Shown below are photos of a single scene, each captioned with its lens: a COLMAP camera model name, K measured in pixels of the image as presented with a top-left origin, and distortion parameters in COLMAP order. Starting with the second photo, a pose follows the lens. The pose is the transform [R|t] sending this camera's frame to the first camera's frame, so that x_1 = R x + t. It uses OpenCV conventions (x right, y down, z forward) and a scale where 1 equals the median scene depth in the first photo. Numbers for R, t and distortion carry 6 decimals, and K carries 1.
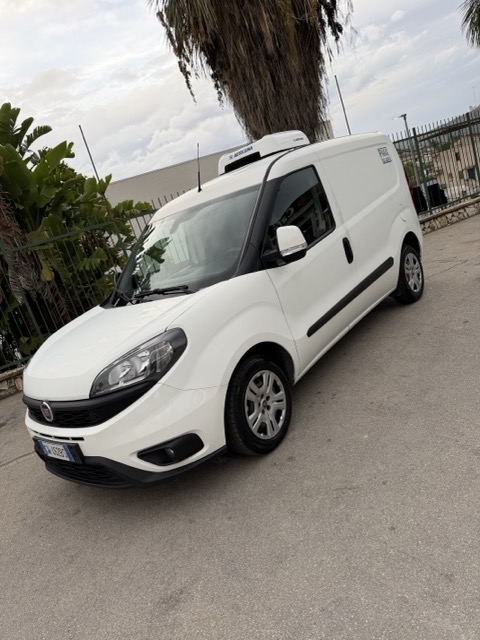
lens RADIAL K [[457.8, 0, 237.8], [0, 457.8, 318.8], [0, 0, 1]] dist [0.045923, -0.078058]
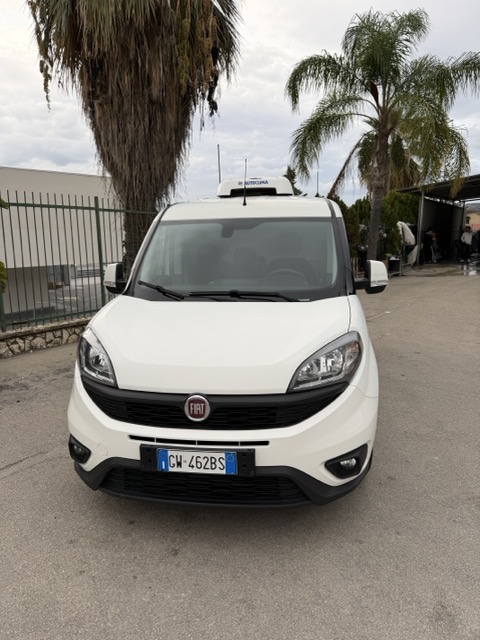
lens RADIAL K [[452.1, 0, 238.4], [0, 452.1, 317.6], [0, 0, 1]] dist [0.092064, -0.149979]
pose [[0.823361, 0.199191, 0.531413, -0.815636], [-0.126576, 0.977248, -0.170190, 0.179255], [-0.553223, 0.072863, 0.829841, 0.329166]]
